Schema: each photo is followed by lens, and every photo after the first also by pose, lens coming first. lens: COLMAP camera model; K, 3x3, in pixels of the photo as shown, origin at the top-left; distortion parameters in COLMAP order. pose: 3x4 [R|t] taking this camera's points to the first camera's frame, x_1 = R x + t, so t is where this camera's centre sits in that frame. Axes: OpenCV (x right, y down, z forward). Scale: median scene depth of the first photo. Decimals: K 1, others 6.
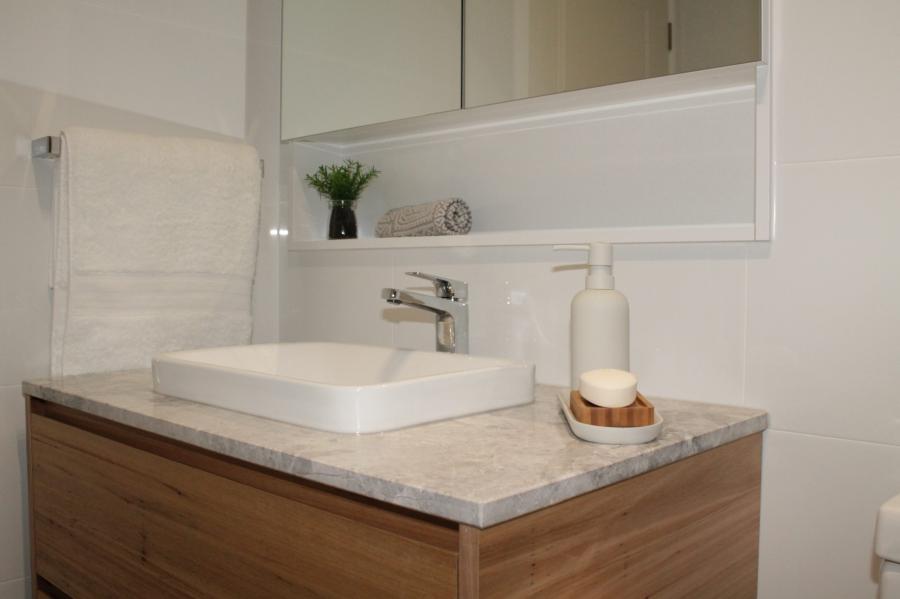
lens RADIAL K [[813.2, 0, 450.0], [0, 813.2, 299.5], [0, 0, 1]] dist [-0.155641, 0.147163]
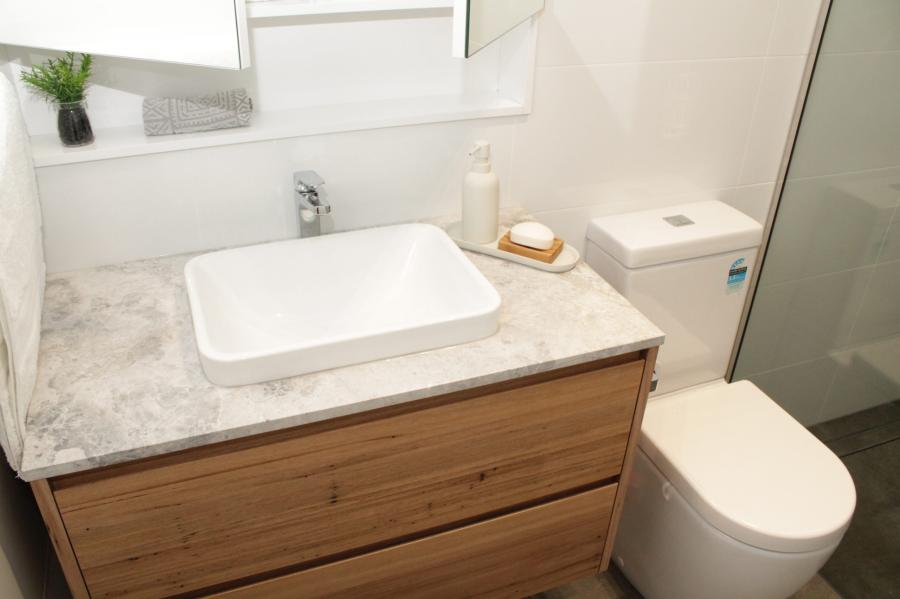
lens RADIAL K [[759.7, 0, 450.0], [0, 759.7, 299.5], [0, 0, 1]] dist [-0.164348, 0.118772]
pose [[0.426594, -0.455742, 0.781228, -1.230557], [0.003502, 0.864592, 0.502462, -0.602484], [-0.904437, -0.211611, 0.370426, 0.538922]]
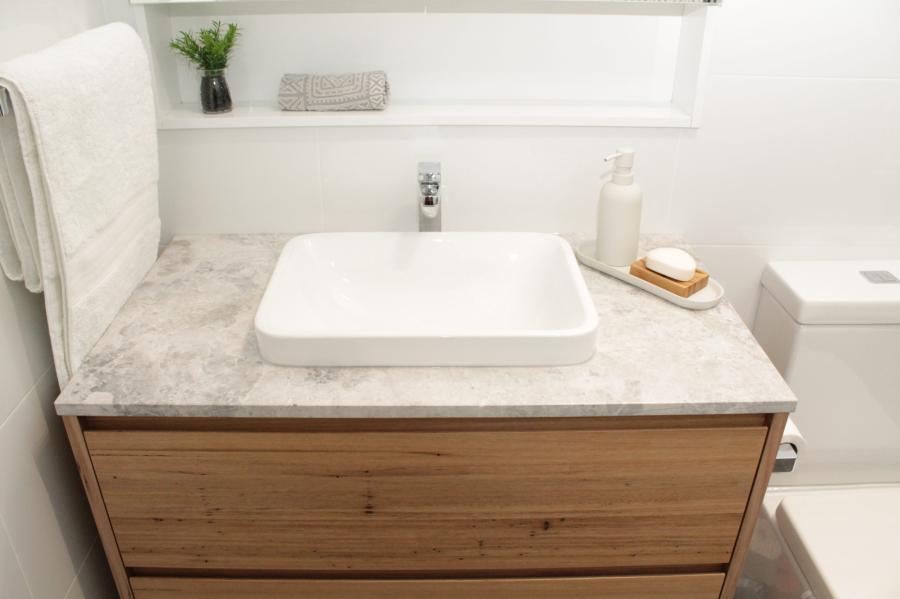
lens RADIAL K [[759.7, 0, 450.0], [0, 759.7, 299.5], [0, 0, 1]] dist [-0.164348, 0.118772]
pose [[0.718618, -0.329292, 0.612499, -0.976668], [0.021339, 0.890807, 0.453880, -0.475801], [-0.695077, -0.313096, 0.647177, 0.376931]]
